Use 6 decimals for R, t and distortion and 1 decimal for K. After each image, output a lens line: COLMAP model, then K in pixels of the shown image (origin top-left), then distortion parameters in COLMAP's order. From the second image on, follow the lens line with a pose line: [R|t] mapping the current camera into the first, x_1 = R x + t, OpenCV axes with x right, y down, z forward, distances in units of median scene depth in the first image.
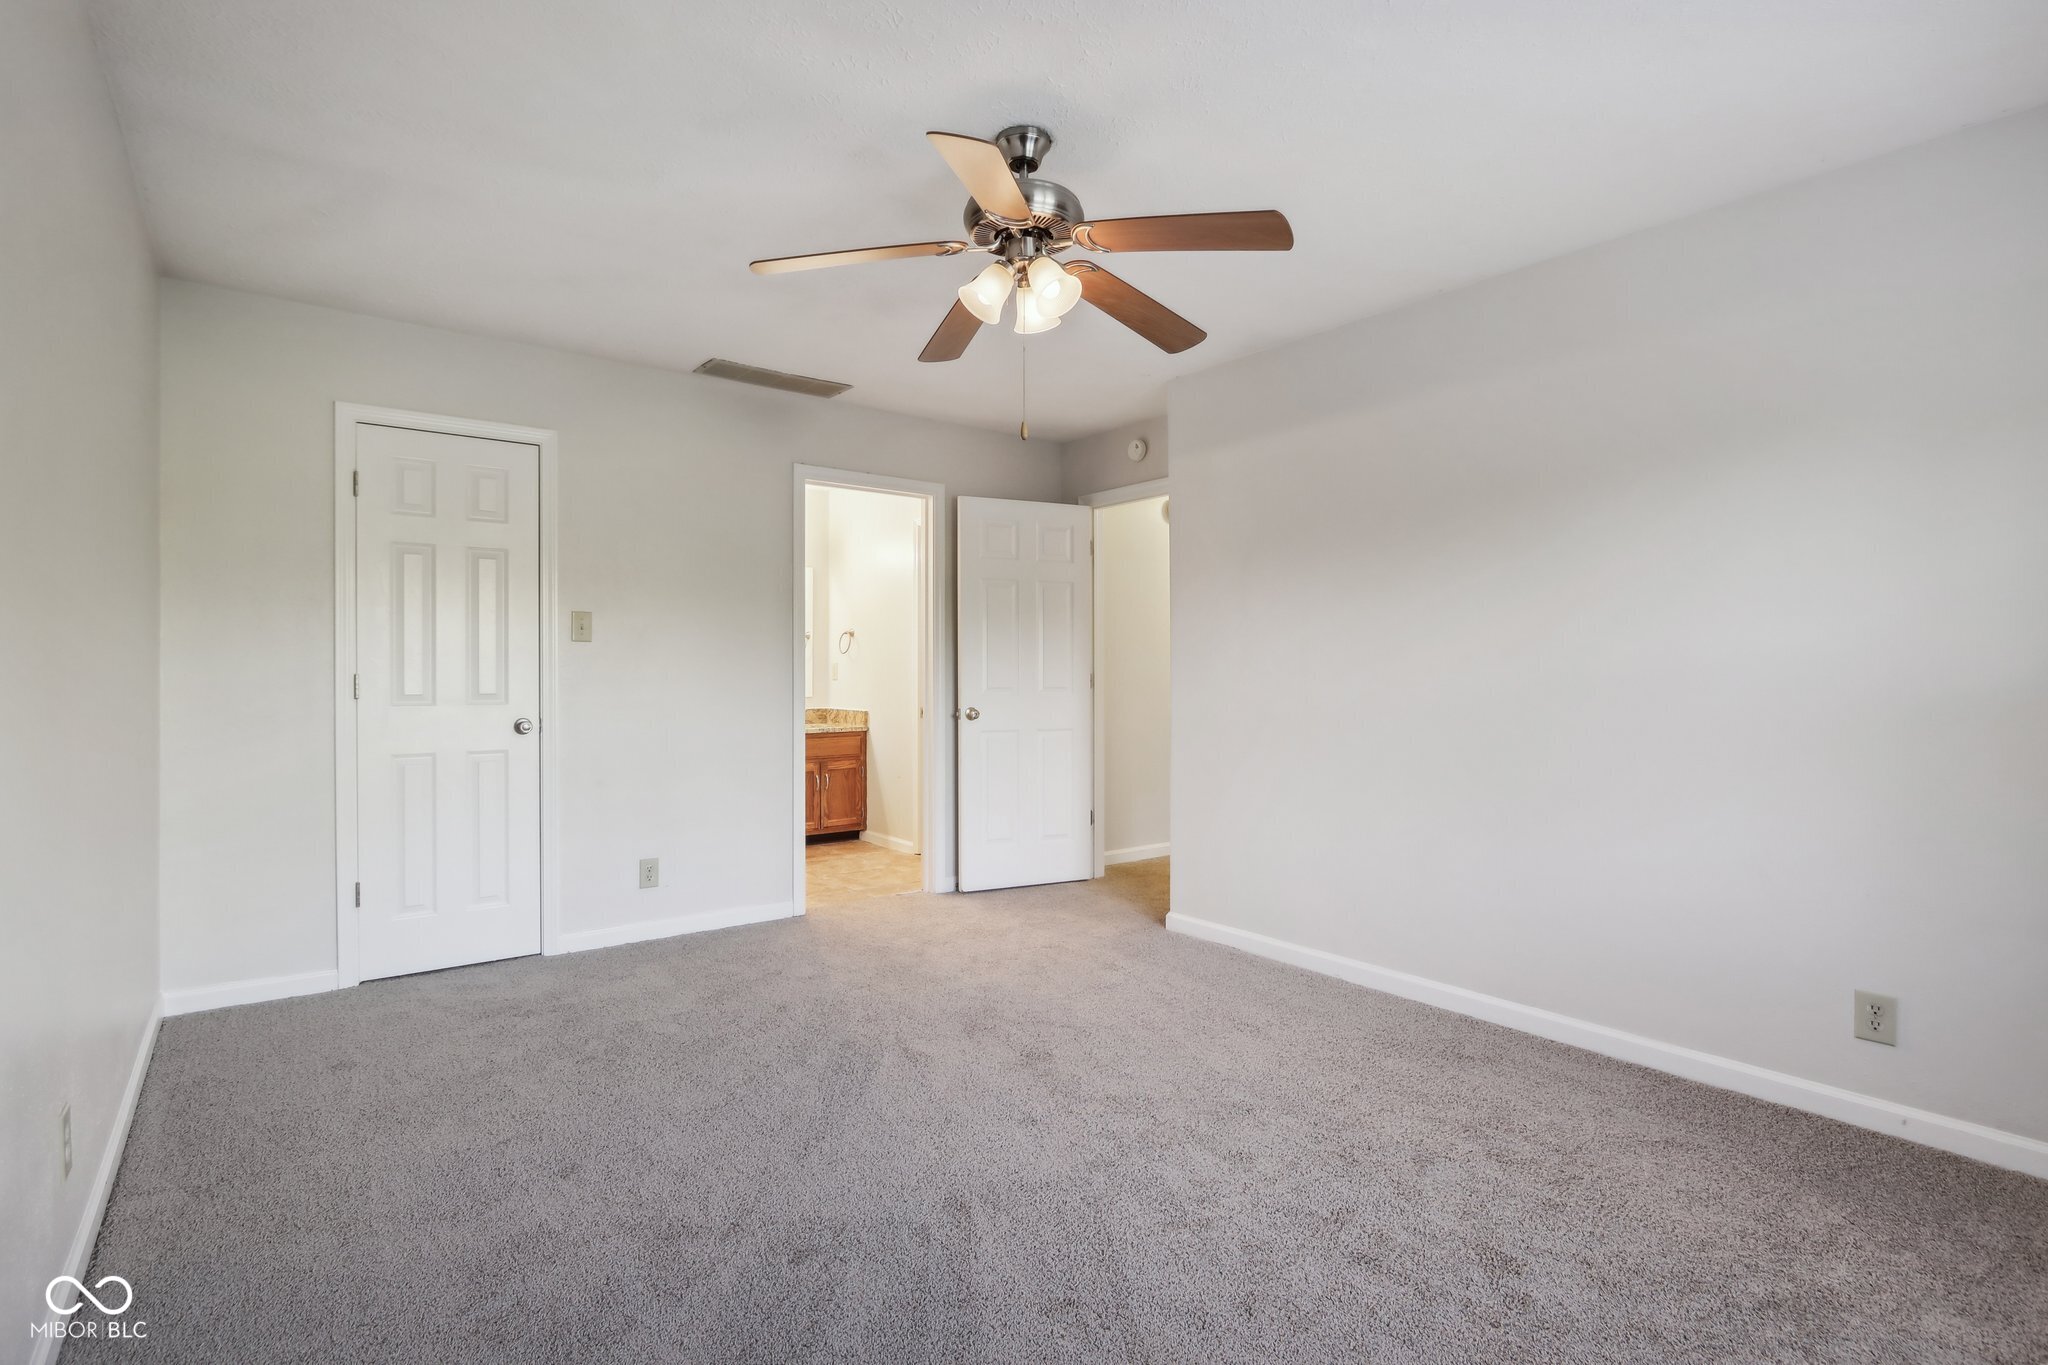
lens RADIAL K [[977.7, 0, 1020.7], [0, 977.7, 675.9], [0, 0, 1]] dist [-0.013785, 0.000132]
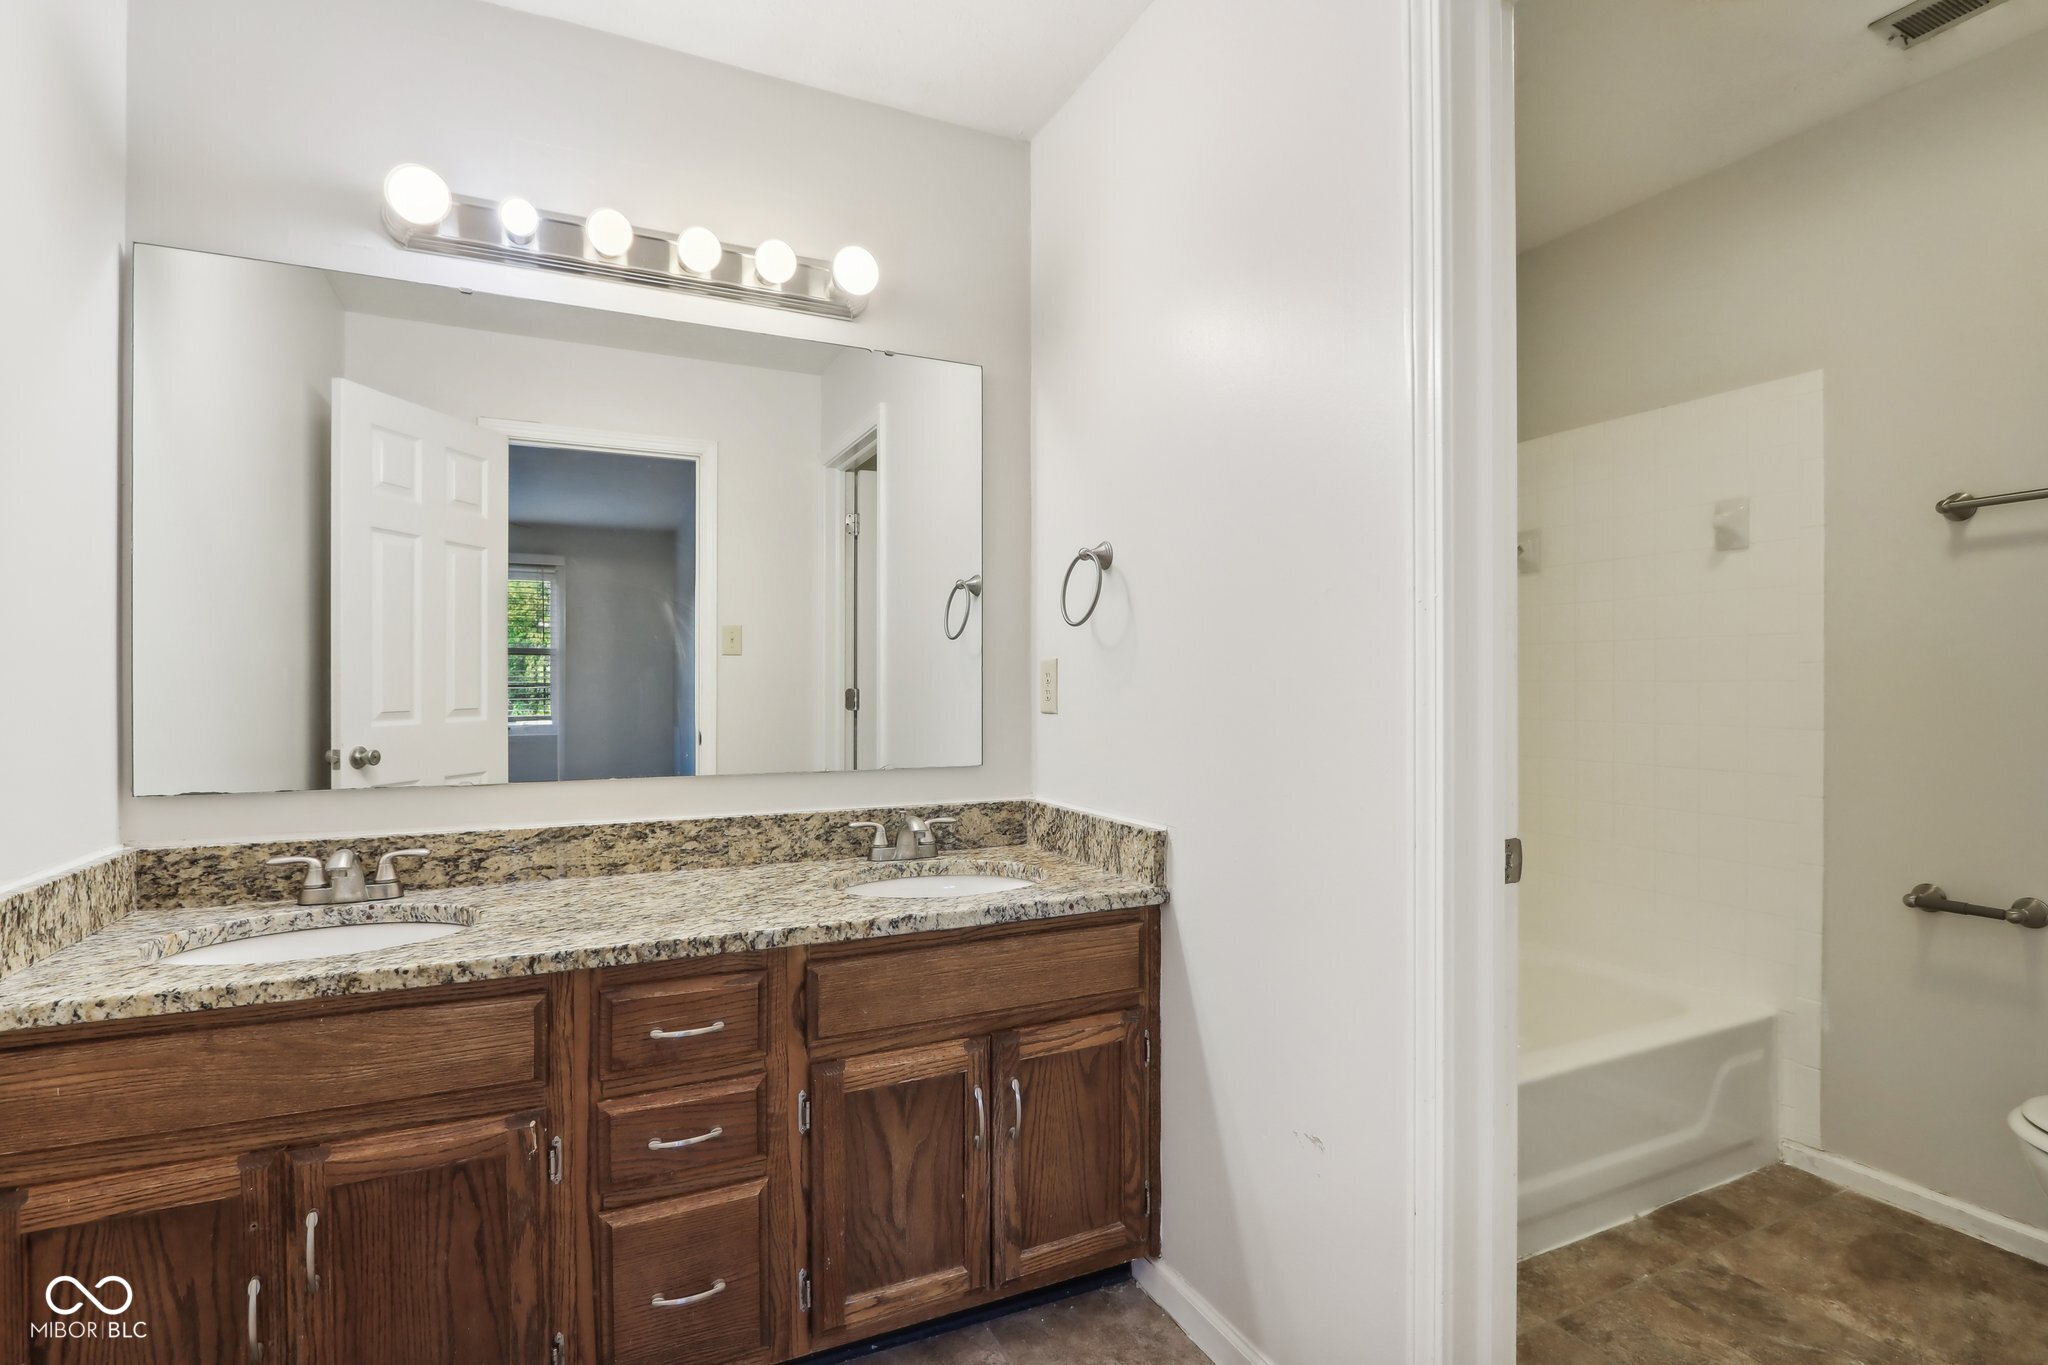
lens RADIAL K [[977.7, 0, 1025.4], [0, 977.7, 677.9], [0, 0, 1]] dist [-0.013785, 0.000132]
pose [[0.973455, -0.002808, -0.228861, -0.132137], [0.001888, 0.999989, -0.004237, -0.006115], [0.228870, 0.003693, 0.973450, 0.725659]]
